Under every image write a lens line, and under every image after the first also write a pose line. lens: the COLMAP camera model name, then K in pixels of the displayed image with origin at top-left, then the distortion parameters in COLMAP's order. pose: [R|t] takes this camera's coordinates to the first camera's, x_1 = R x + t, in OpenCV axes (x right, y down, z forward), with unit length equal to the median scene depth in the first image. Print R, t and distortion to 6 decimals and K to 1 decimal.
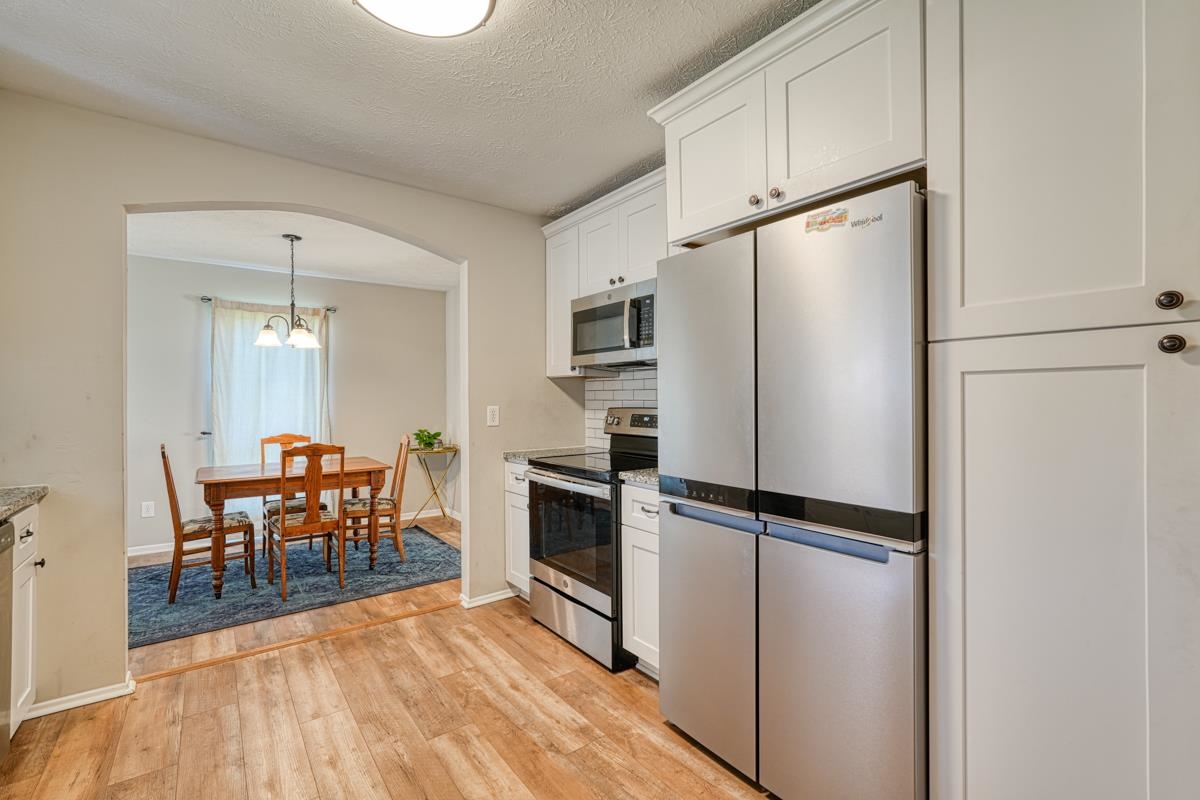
lens RADIAL K [[529.3, 0, 595.3], [0, 529.3, 396.2], [0, 0, 1]] dist [-0.012423, 0.005975]
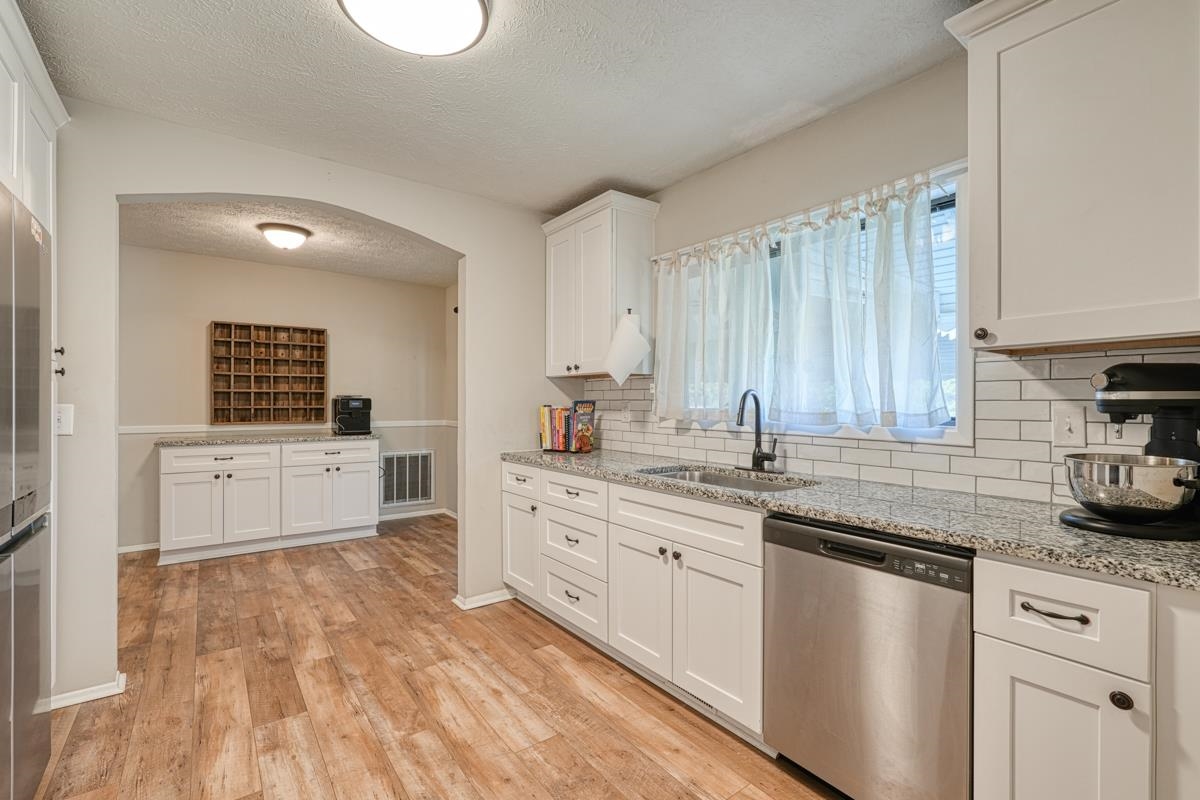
lens RADIAL K [[529.3, 0, 607.5], [0, 529.3, 402.6], [0, 0, 1]] dist [-0.012423, 0.005975]
pose [[-0.999883, 0.000595, -0.015290, -0.366871], [0.000675, 0.999986, -0.005269, 0.012864], [0.015287, -0.005279, -0.999869, 1.071350]]
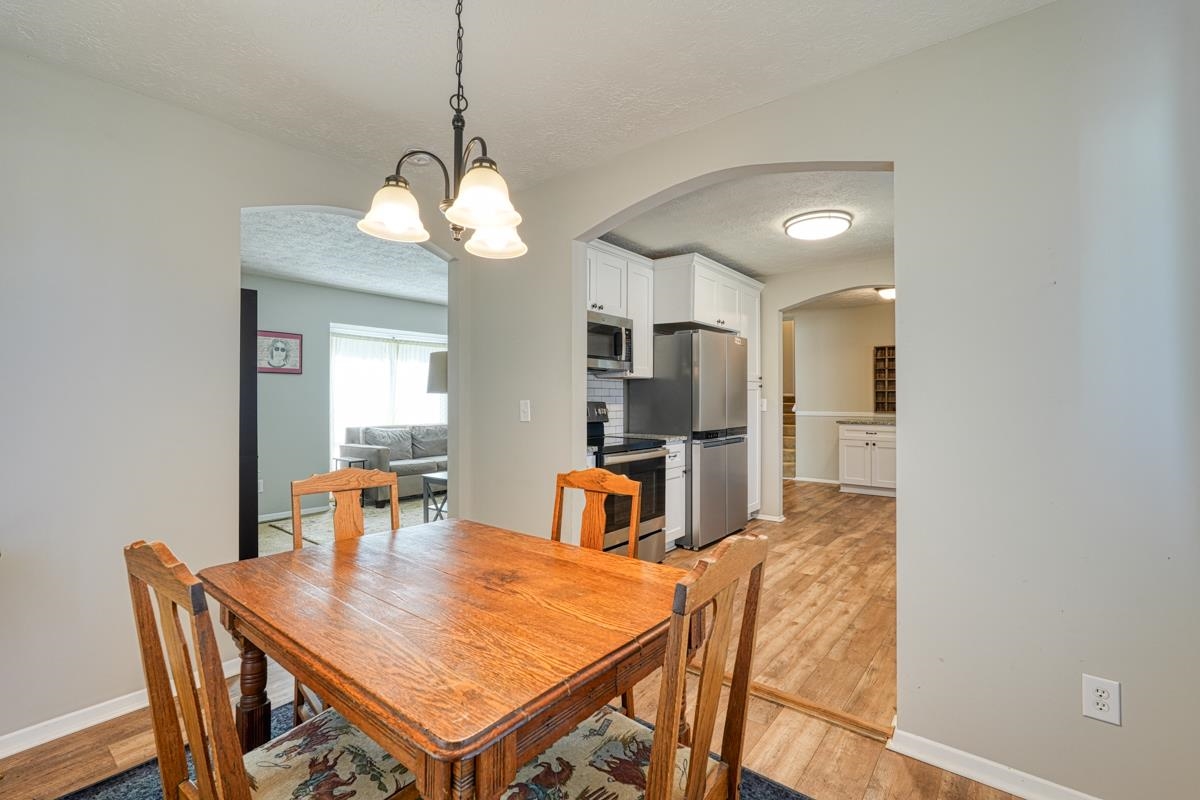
lens RADIAL K [[529.3, 0, 609.9], [0, 529.3, 394.1], [0, 0, 1]] dist [-0.012423, 0.005975]
pose [[-0.267391, 0.013286, 0.963497, -1.267203], [-0.002939, 0.999889, -0.014604, 0.022967], [-0.963584, -0.006737, -0.267322, 1.340842]]
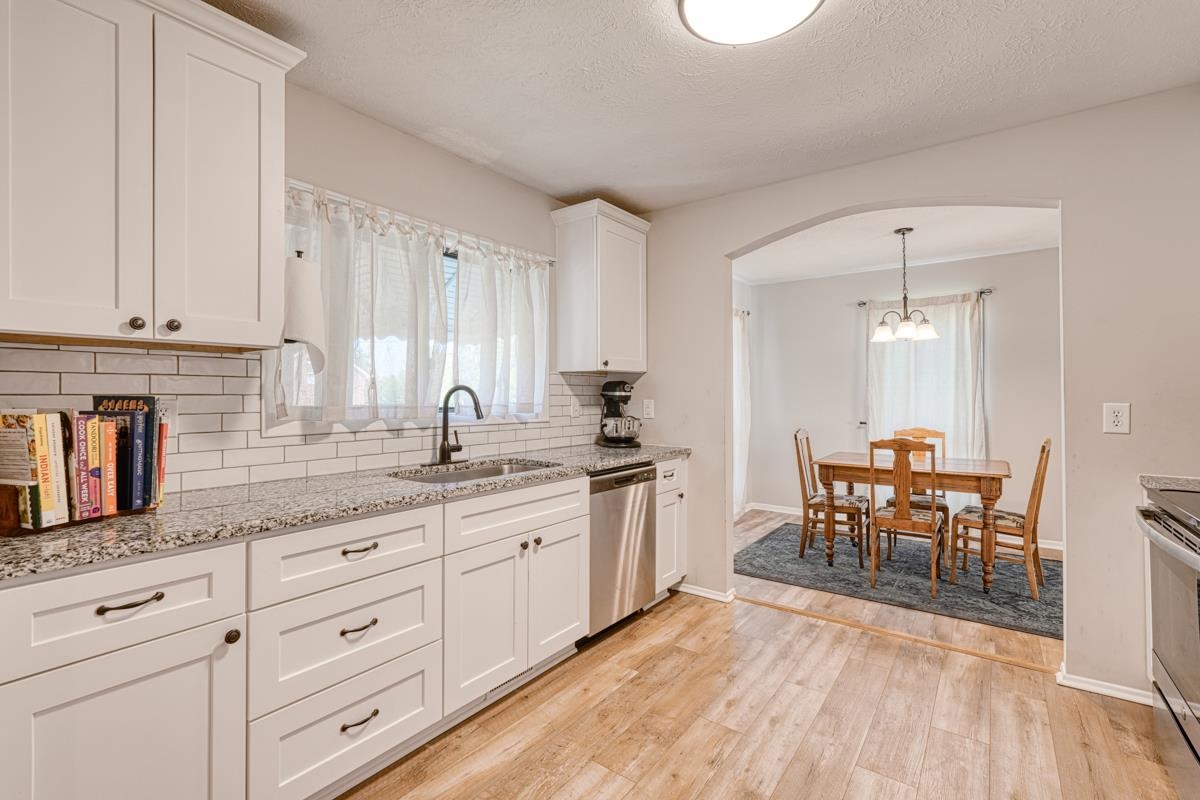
lens RADIAL K [[529.3, 0, 590.1], [0, 529.3, 391.0], [0, 0, 1]] dist [-0.012423, 0.005975]
pose [[0.273473, -0.006185, -0.961860, 0.295348], [0.006852, 0.999966, -0.004482, 0.002941], [0.961855, -0.005365, 0.273507, 0.208552]]
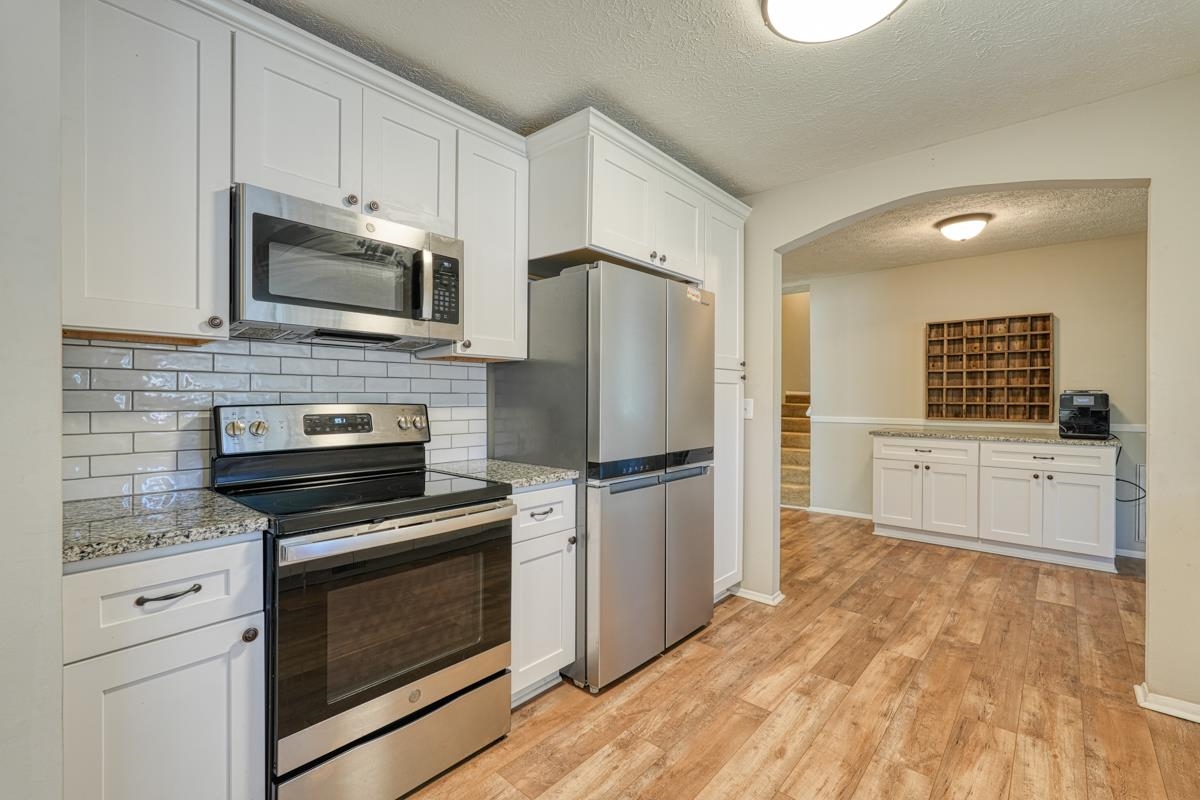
lens RADIAL K [[529.3, 0, 604.5], [0, 529.3, 394.4], [0, 0, 1]] dist [-0.012423, 0.005975]
pose [[-0.217179, 0.006239, 0.976112, -0.646521], [-0.008719, 0.999927, -0.008331, 0.013741], [-0.976093, -0.010320, -0.217108, 0.863804]]
